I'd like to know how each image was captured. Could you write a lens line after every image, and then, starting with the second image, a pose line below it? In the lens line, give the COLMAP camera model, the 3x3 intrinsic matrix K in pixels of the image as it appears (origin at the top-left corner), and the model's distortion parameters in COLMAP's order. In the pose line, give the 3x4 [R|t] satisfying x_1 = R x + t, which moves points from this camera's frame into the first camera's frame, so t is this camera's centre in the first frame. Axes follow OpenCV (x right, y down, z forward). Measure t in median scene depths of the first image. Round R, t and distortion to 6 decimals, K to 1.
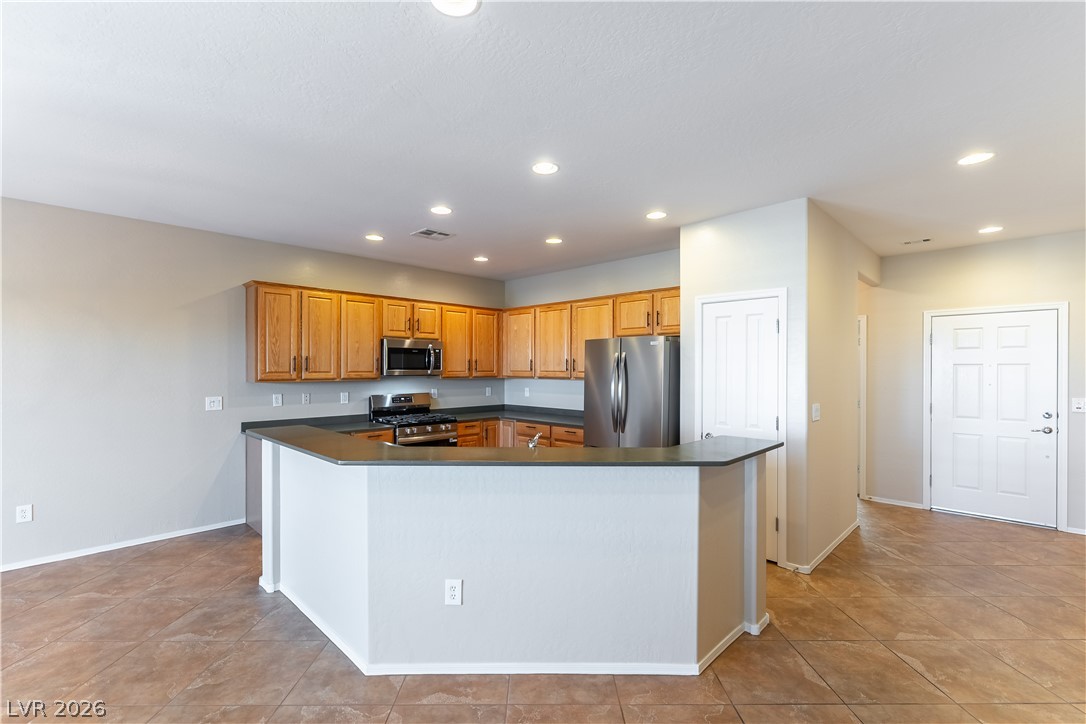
lens RADIAL K [[480.7, 0, 543.0], [0, 480.7, 362.0], [0, 0, 1]] dist [-0.000419, -0.000060]
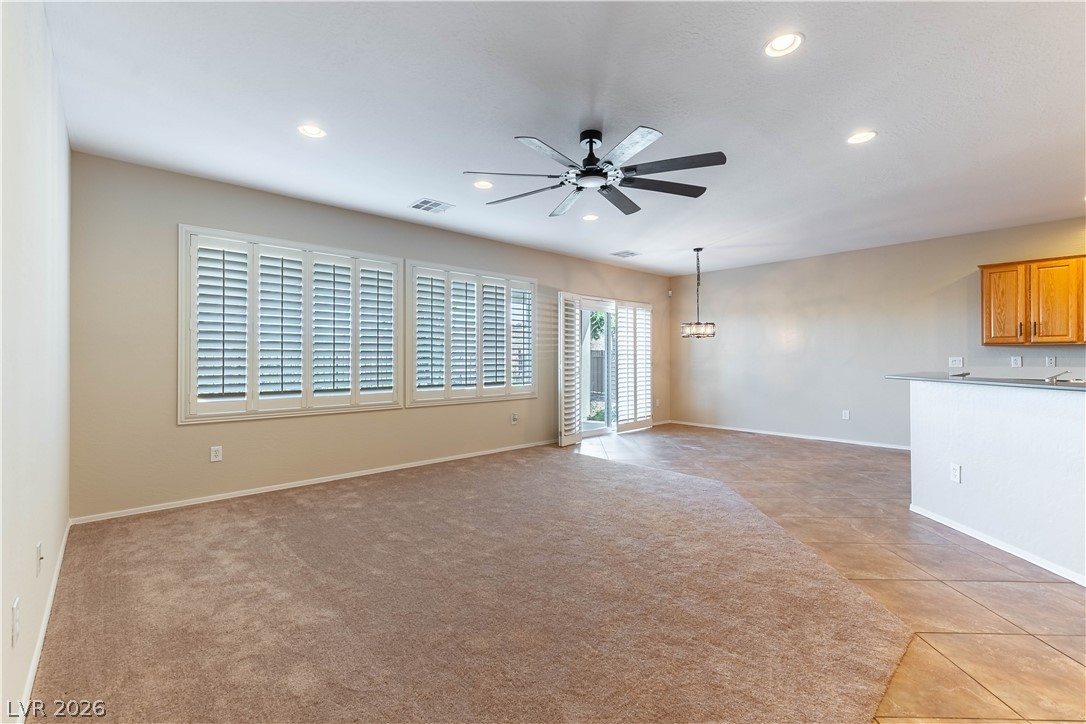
lens RADIAL K [[469.6, 0, 547.6], [0, 469.6, 363.1], [0, 0, 1]] dist [-0.000360, 0.000017]
pose [[-0.046526, 0.007101, -0.998892, 0.605786], [0.013213, 0.999892, 0.006492, 0.057623], [0.998830, -0.012896, -0.046615, -0.074616]]
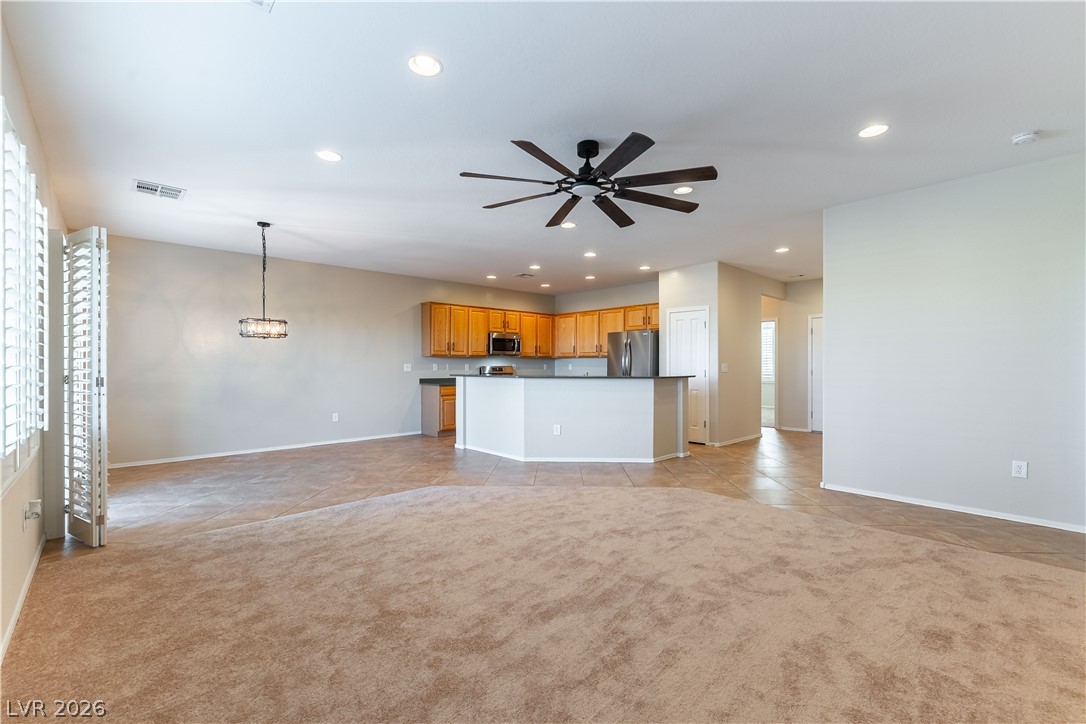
lens RADIAL K [[469.6, 0, 547.6], [0, 469.6, 363.1], [0, 0, 1]] dist [-0.000360, 0.000017]
pose [[0.999328, -0.002082, -0.036592, -0.067776], [0.002388, 0.999962, 0.008328, 0.048791], [0.036573, -0.008410, 0.999296, -0.704752]]
